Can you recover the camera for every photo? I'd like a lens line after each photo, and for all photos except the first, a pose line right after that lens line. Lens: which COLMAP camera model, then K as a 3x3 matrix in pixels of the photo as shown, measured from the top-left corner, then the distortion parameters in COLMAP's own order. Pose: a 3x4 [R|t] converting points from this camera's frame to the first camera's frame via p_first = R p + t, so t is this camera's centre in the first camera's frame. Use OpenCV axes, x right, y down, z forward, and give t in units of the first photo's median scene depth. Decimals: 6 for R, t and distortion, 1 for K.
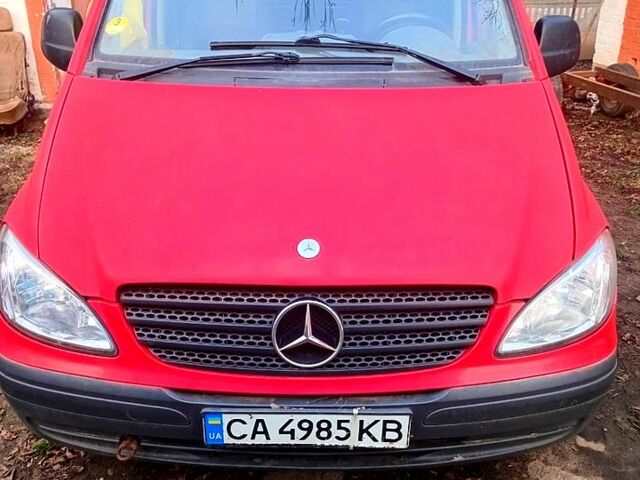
lens RADIAL K [[652.8, 0, 320.0], [0, 652.8, 240.0], [0, 0, 1]] dist [0.016621, -0.001758]
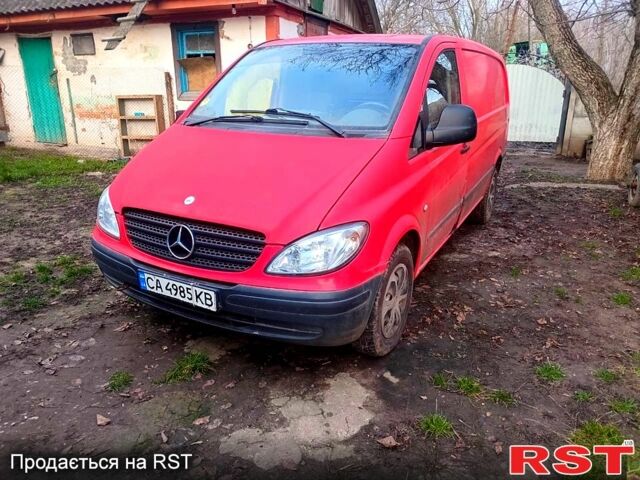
lens RADIAL K [[502.4, 0, 320.0], [0, 502.4, 240.0], [0, 0, 1]] dist [0.004465, 0.000983]
pose [[0.875119, 0.152788, -0.459154, 1.057254], [-0.197090, 0.979118, -0.049829, 0.127986], [0.441953, 0.134100, 0.886958, -0.200834]]
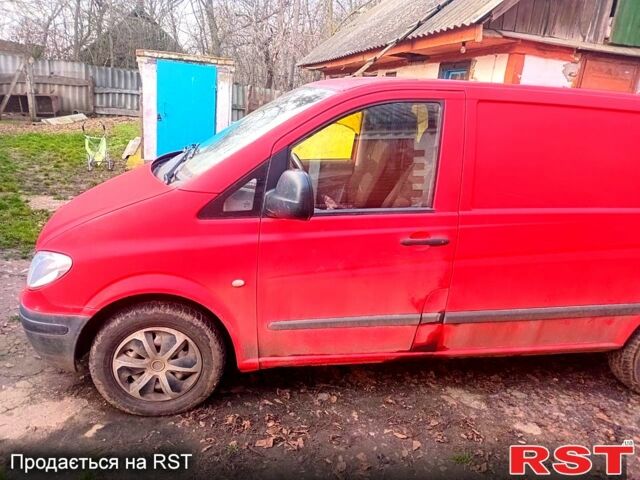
lens RADIAL K [[502.4, 0, 320.0], [0, 502.4, 240.0], [0, 0, 1]] dist [0.004465, 0.000983]
pose [[0.137623, 0.289007, -0.947383, 1.971516], [-0.458095, 0.866612, 0.197821, -0.694209], [0.878185, 0.406767, 0.251658, 1.389508]]
